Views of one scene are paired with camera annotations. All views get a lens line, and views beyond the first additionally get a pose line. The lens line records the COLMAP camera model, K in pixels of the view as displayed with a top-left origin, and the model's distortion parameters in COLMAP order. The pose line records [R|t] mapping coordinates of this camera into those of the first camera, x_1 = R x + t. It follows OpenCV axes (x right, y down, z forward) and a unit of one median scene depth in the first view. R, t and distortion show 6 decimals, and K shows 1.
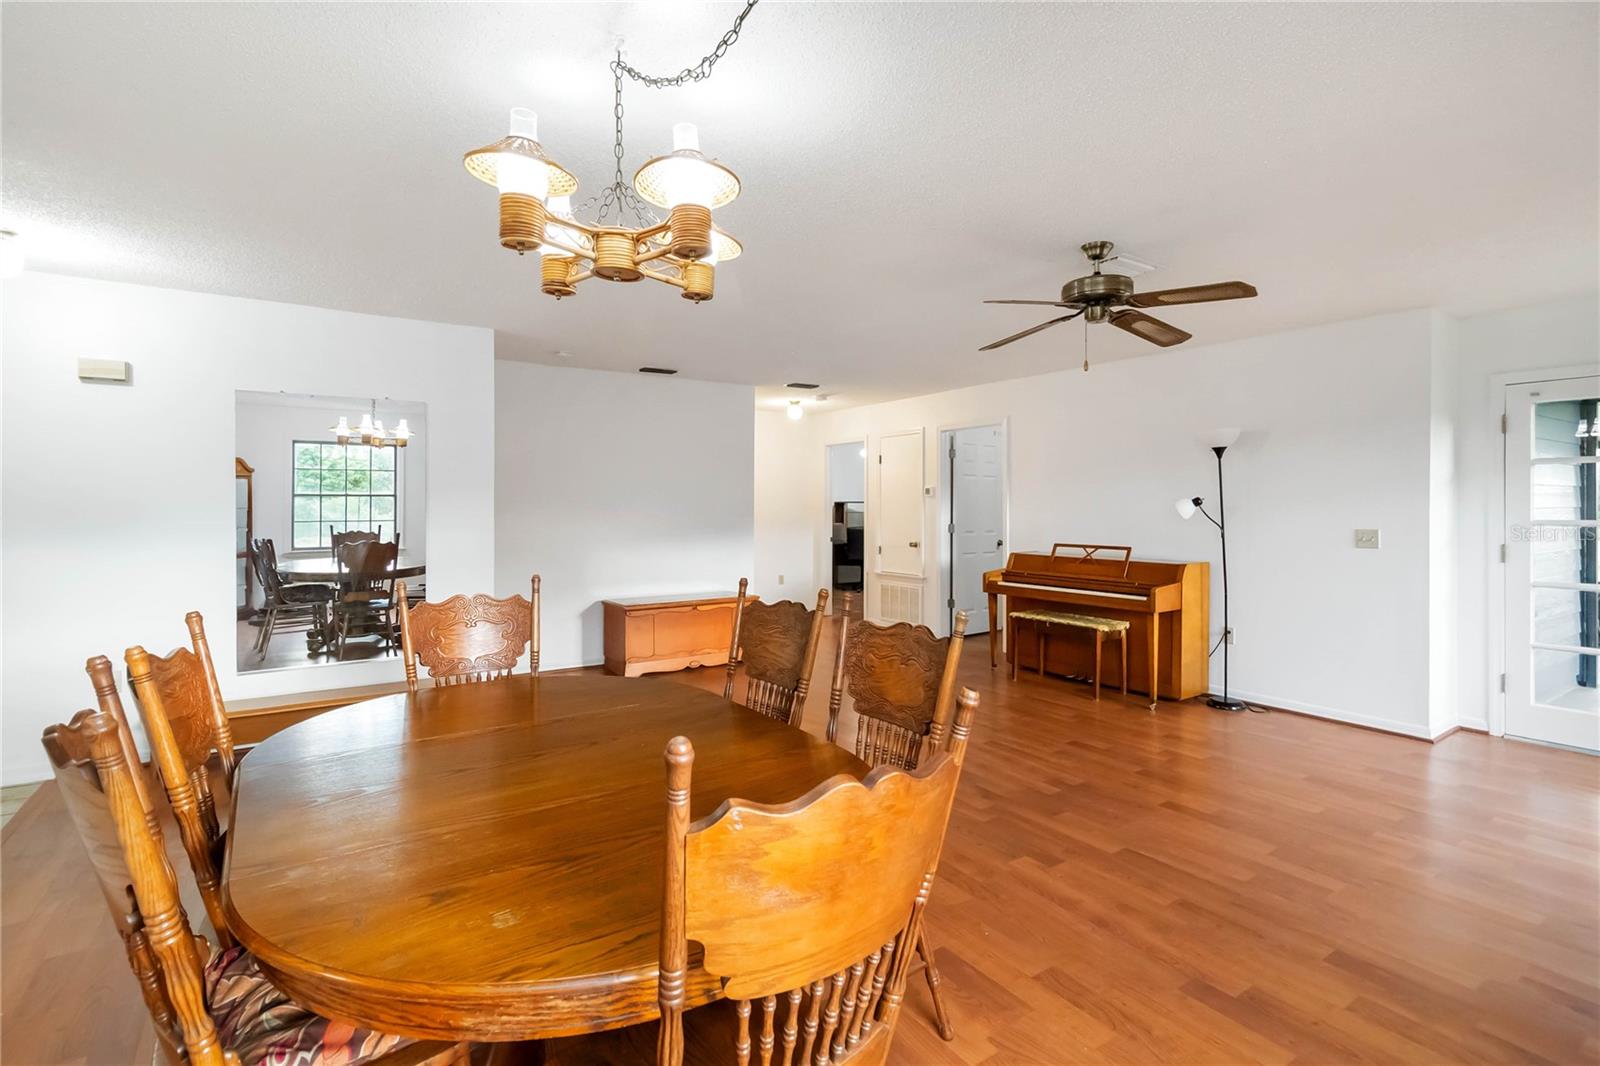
lens RADIAL K [[758.5, 0, 798.8], [0, 758.5, 502.9], [0, 0, 1]] dist [0.002373, 0.000133]
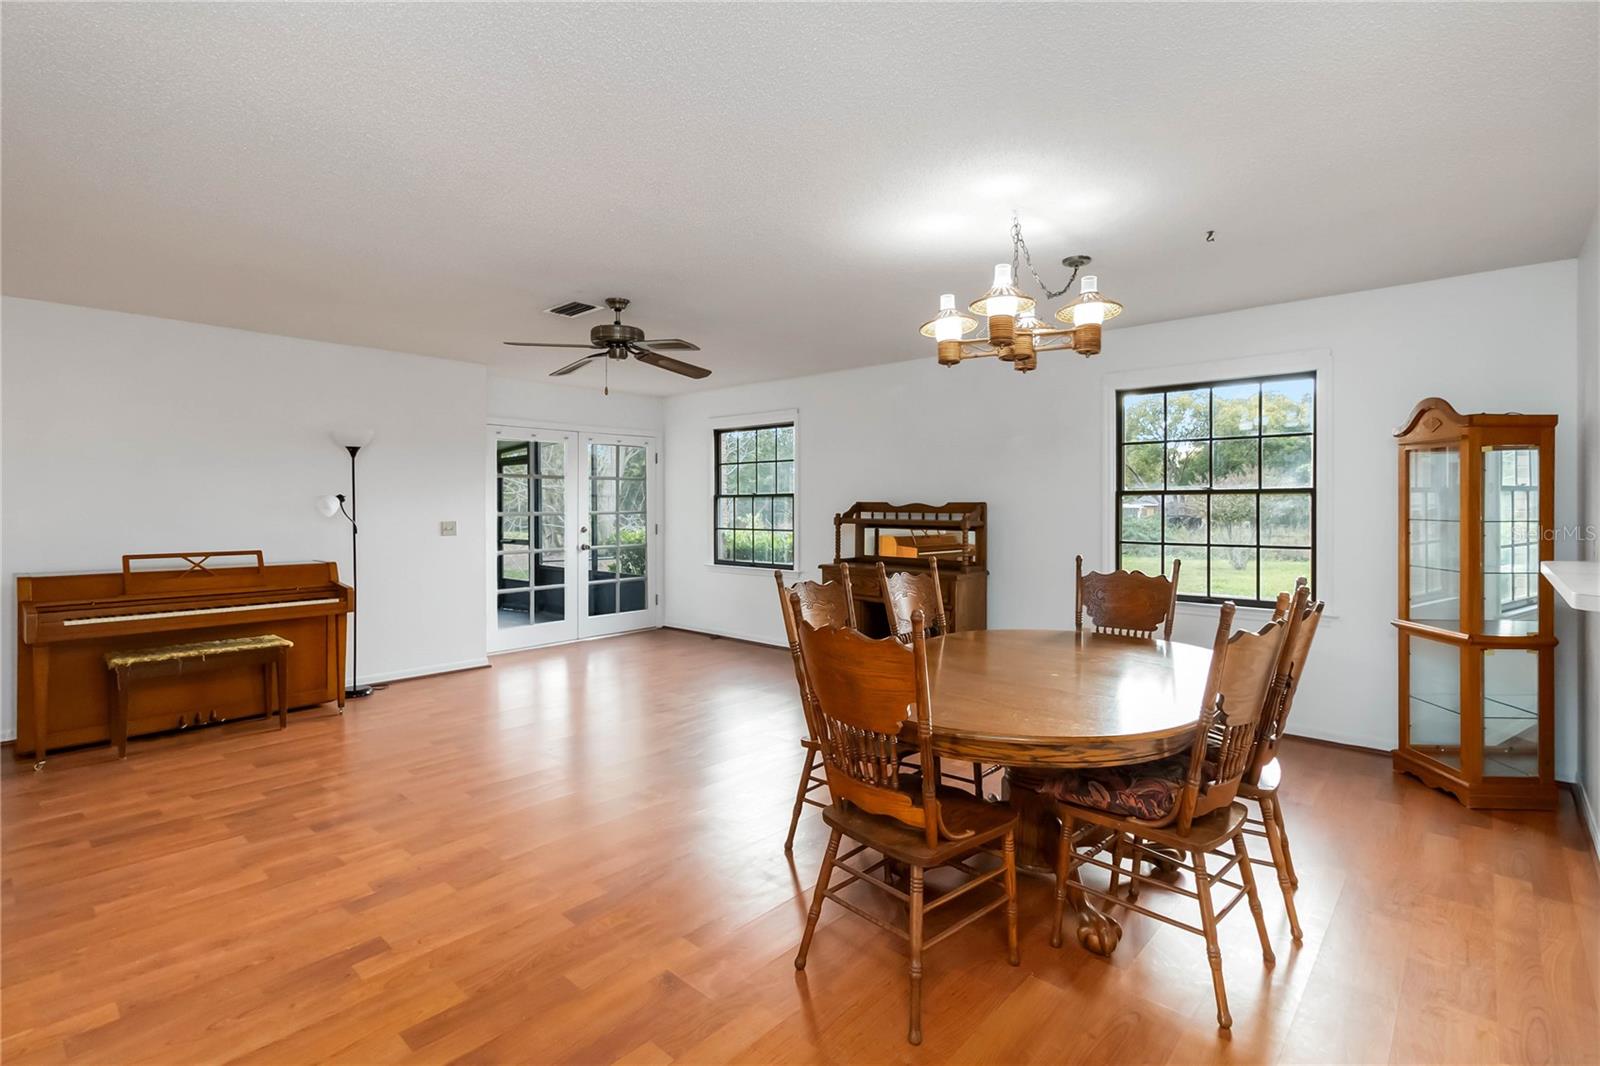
lens RADIAL K [[758.5, 0, 798.8], [0, 758.5, 502.9], [0, 0, 1]] dist [0.002373, 0.000133]
pose [[-0.238500, 0.001535, 0.971141, -0.567589], [-0.005987, 0.999977, -0.003050, 0.002793], [-0.971124, -0.006542, -0.238485, 0.618886]]
